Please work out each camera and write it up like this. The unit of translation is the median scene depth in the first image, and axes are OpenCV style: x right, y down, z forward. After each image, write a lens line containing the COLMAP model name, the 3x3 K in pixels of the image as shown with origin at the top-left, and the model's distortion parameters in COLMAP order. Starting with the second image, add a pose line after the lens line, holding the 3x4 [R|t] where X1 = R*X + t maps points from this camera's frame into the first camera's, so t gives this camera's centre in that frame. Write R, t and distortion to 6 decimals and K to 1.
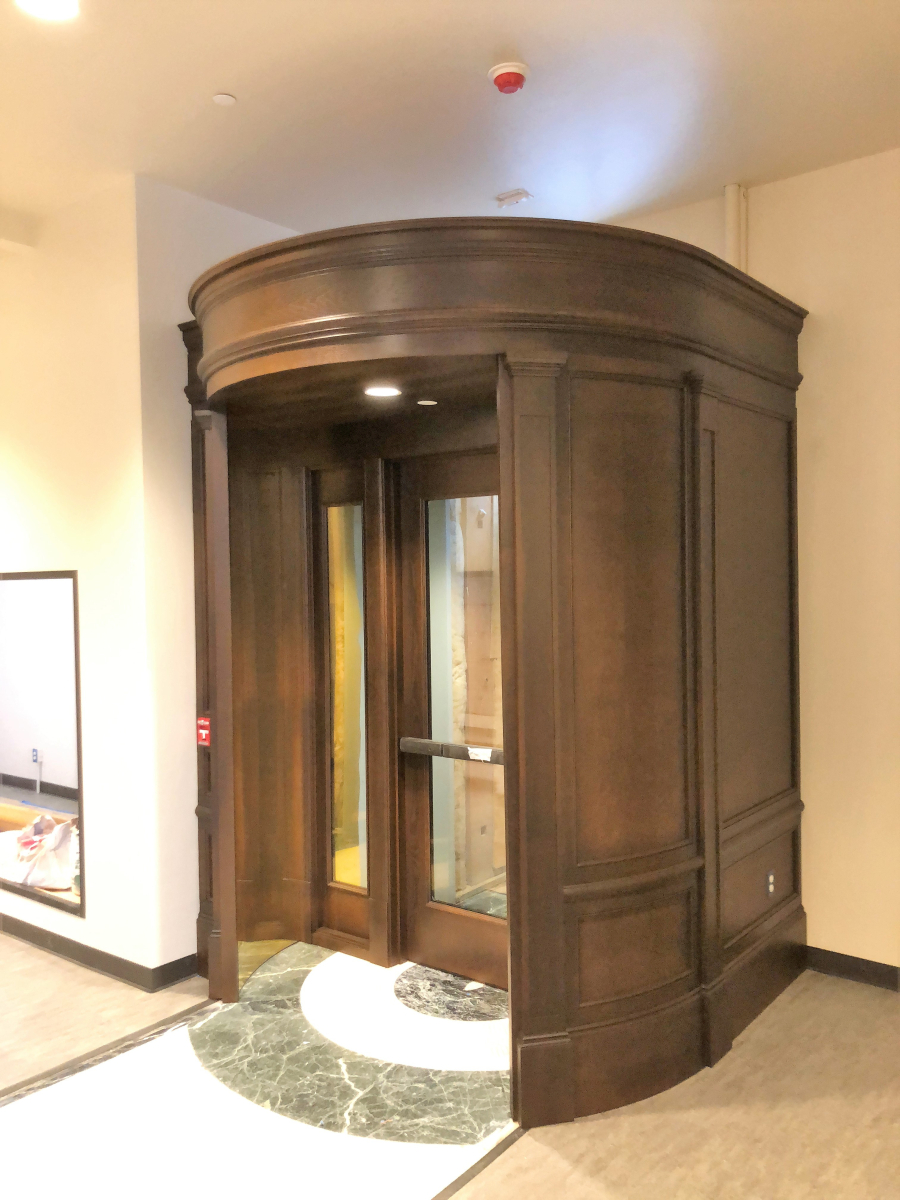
lens RADIAL K [[983.0, 0, 459.8], [0, 983.0, 598.5], [0, 0, 1]] dist [0.008666, -0.010042]
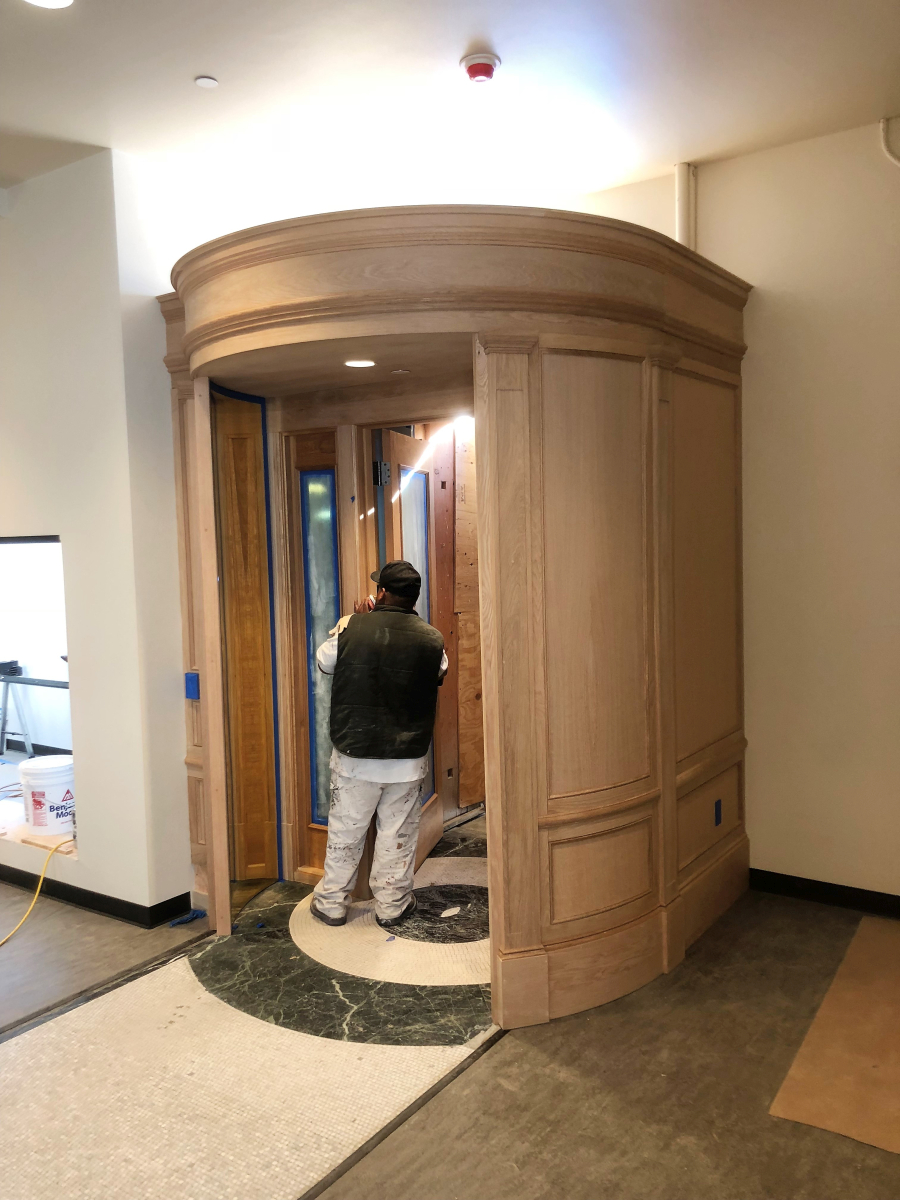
lens RADIAL K [[982.0, 0, 454.3], [0, 982.0, 605.3], [0, 0, 1]] dist [0.011165, -0.027097]
pose [[0.998348, -0.015236, 0.055400, -0.038185], [0.012211, 0.998438, 0.054523, -0.006438], [-0.056144, -0.053756, 0.996974, -0.071910]]
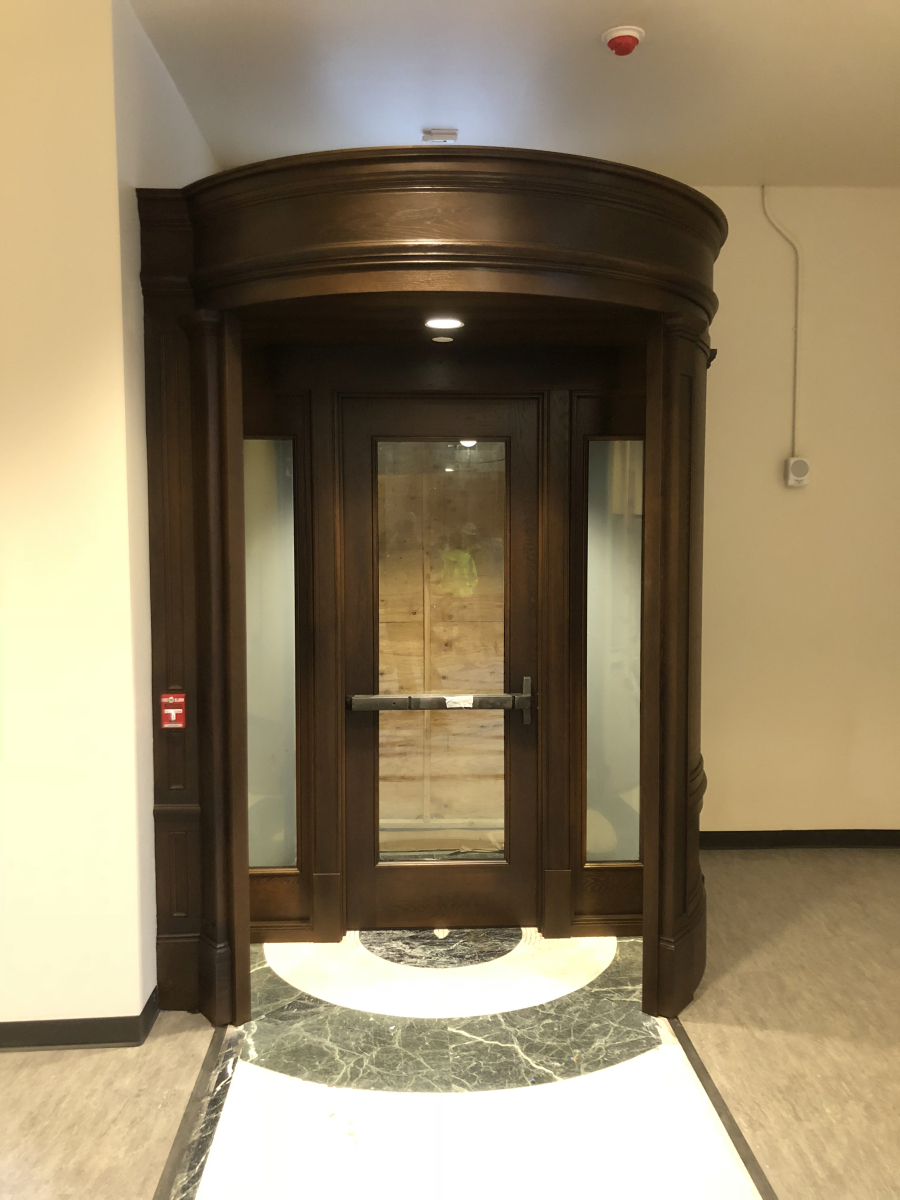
lens RADIAL K [[983.0, 0, 450.0], [0, 983.0, 598.1], [0, 0, 1]] dist [0.008666, -0.010042]
pose [[0.758894, -0.035715, 0.650234, -0.670698], [0.005223, 0.998797, 0.048764, 0.005006], [-0.651193, -0.033611, 0.758167, 0.268210]]
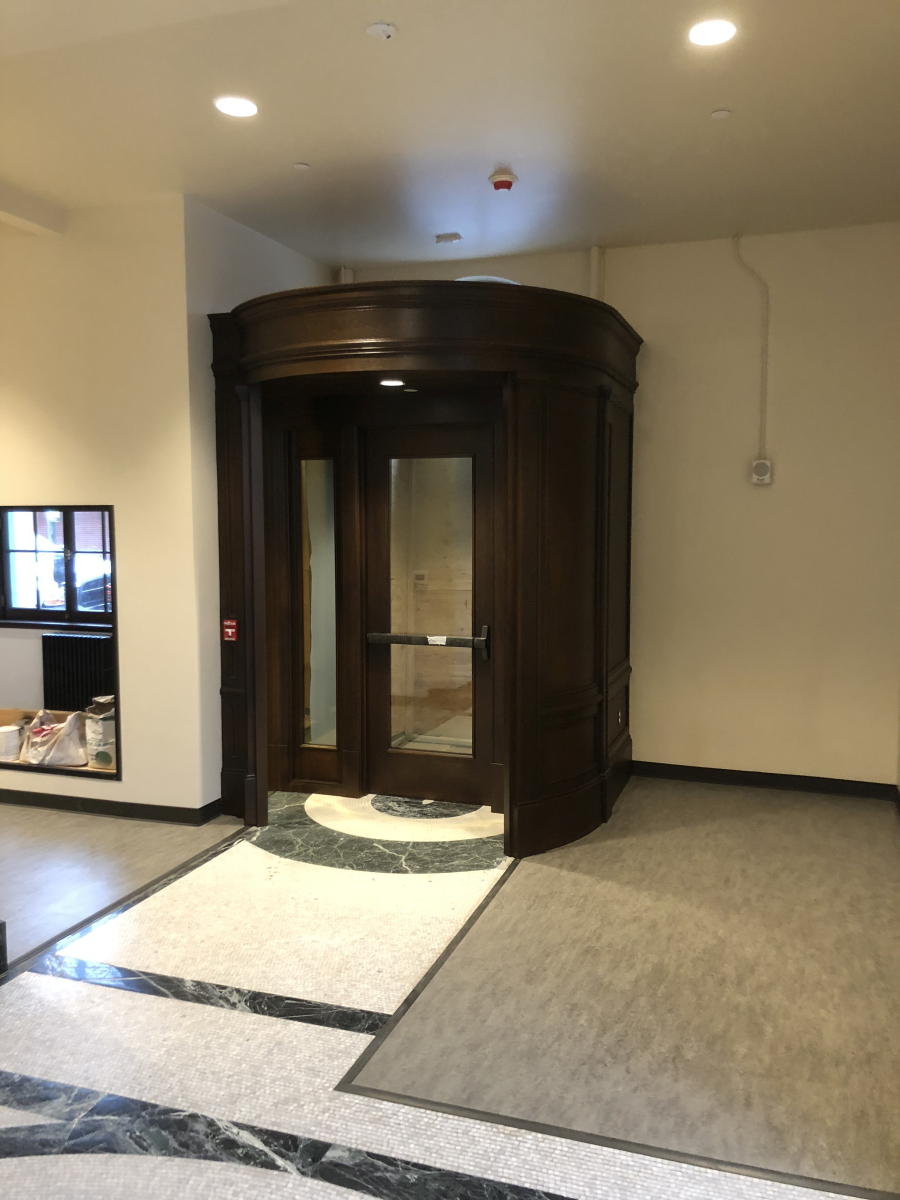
lens RADIAL K [[983.0, 0, 453.2], [0, 983.0, 599.8], [0, 0, 1]] dist [0.008666, -0.010042]
pose [[0.946271, -0.014774, 0.323038, -0.442373], [-0.006083, 0.997966, 0.063461, 0.010268], [-0.323319, -0.062016, 0.944256, -0.370646]]
